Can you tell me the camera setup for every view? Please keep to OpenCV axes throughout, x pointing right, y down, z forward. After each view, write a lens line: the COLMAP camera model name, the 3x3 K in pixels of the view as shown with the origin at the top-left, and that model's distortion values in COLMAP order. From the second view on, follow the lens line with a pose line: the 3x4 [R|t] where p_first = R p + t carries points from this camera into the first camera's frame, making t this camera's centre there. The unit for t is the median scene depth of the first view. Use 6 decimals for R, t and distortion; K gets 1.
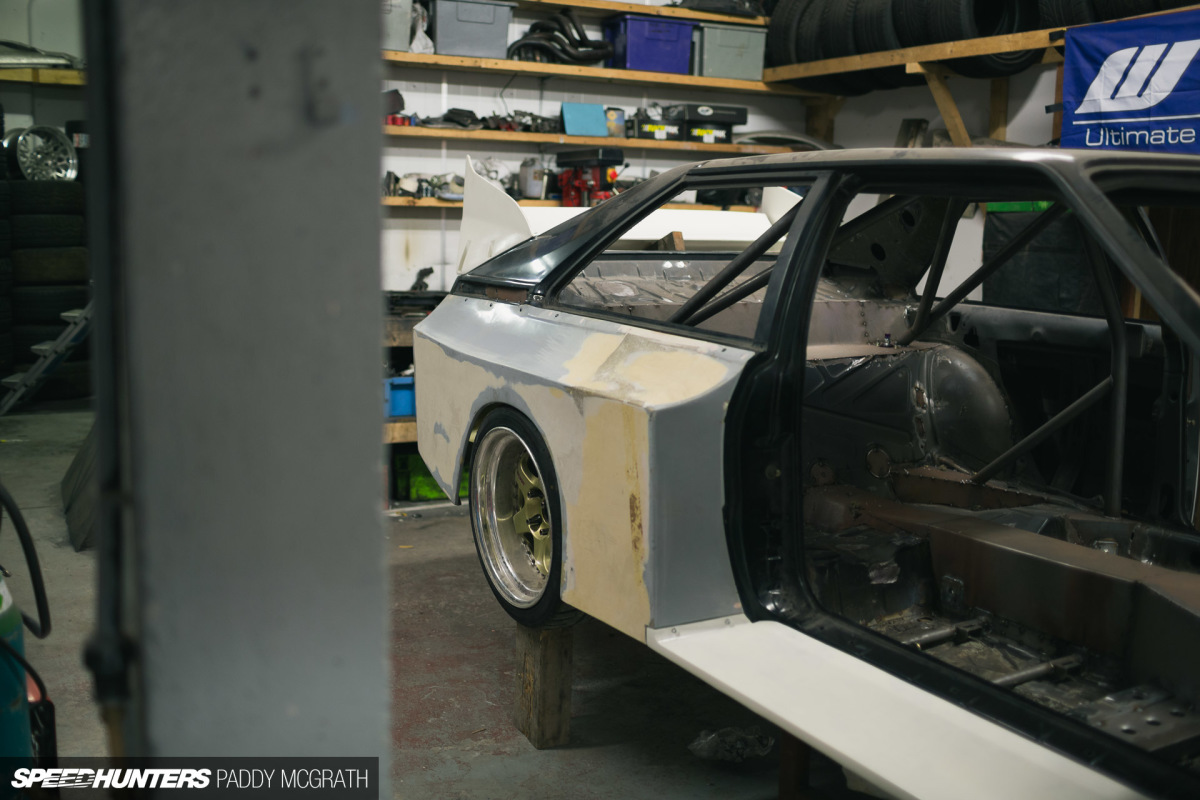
lens RADIAL K [[1167.7, 0, 600.0], [0, 1167.7, 400.0], [0, 0, 1]] dist [-0.088569, 0.103325]
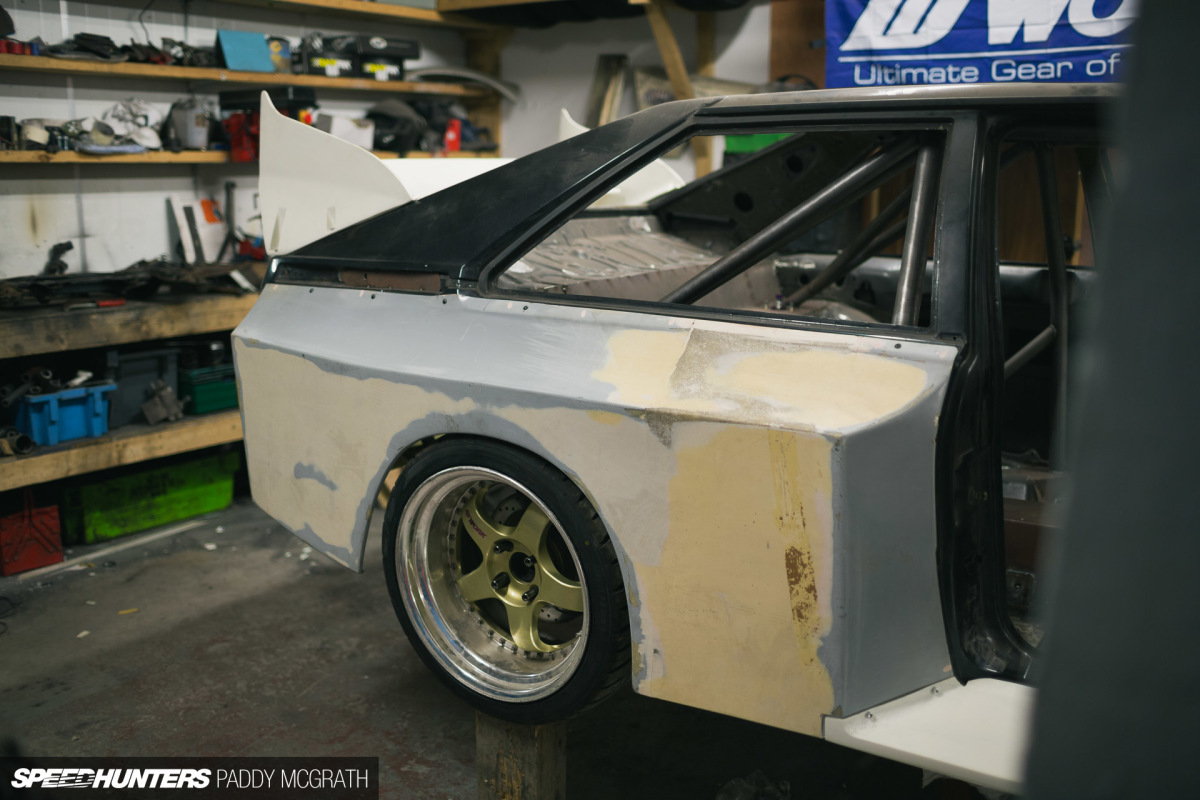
lens RADIAL K [[1148.9, 0, 600.0], [0, 1148.9, 400.0], [0, 0, 1]] dist [-0.099041, 0.115715]
pose [[0.896719, -0.110043, 0.428703, -0.224822], [0.087726, 0.993572, 0.071543, -0.044605], [-0.433820, -0.026545, 0.900608, 0.231180]]
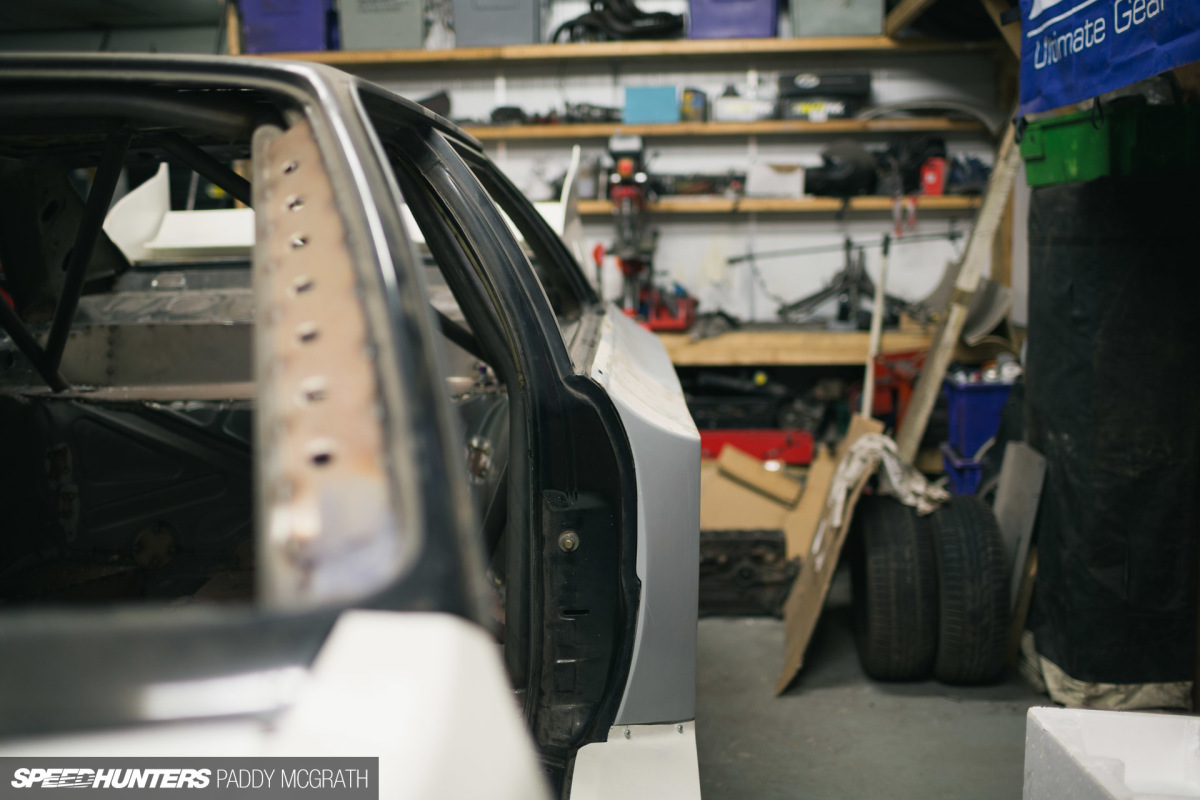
lens RADIAL K [[1167.7, 0, 600.0], [0, 1167.7, 400.0], [0, 0, 1]] dist [-0.088569, 0.103325]
pose [[0.844941, 0.042524, -0.533167, 0.589256], [-0.050242, 0.998737, 0.000035, -0.034768], [0.532495, 0.026758, 0.846010, 0.379893]]
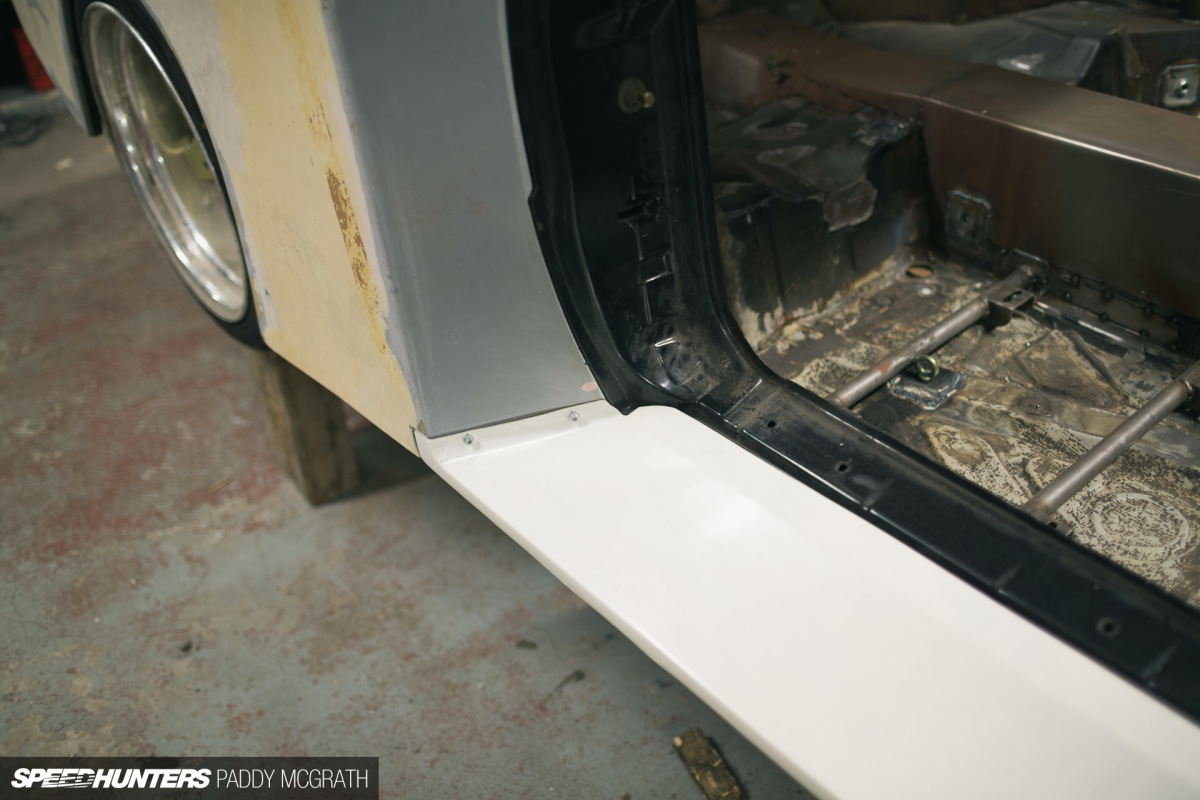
lens RADIAL K [[1148.9, 0, 600.0], [0, 1148.9, 400.0], [0, 0, 1]] dist [-0.099041, 0.115715]
pose [[0.983967, -0.161063, 0.076599, 0.047901], [0.109207, 0.883662, 0.455209, -0.017170], [-0.141005, -0.439545, 0.887084, 0.325343]]
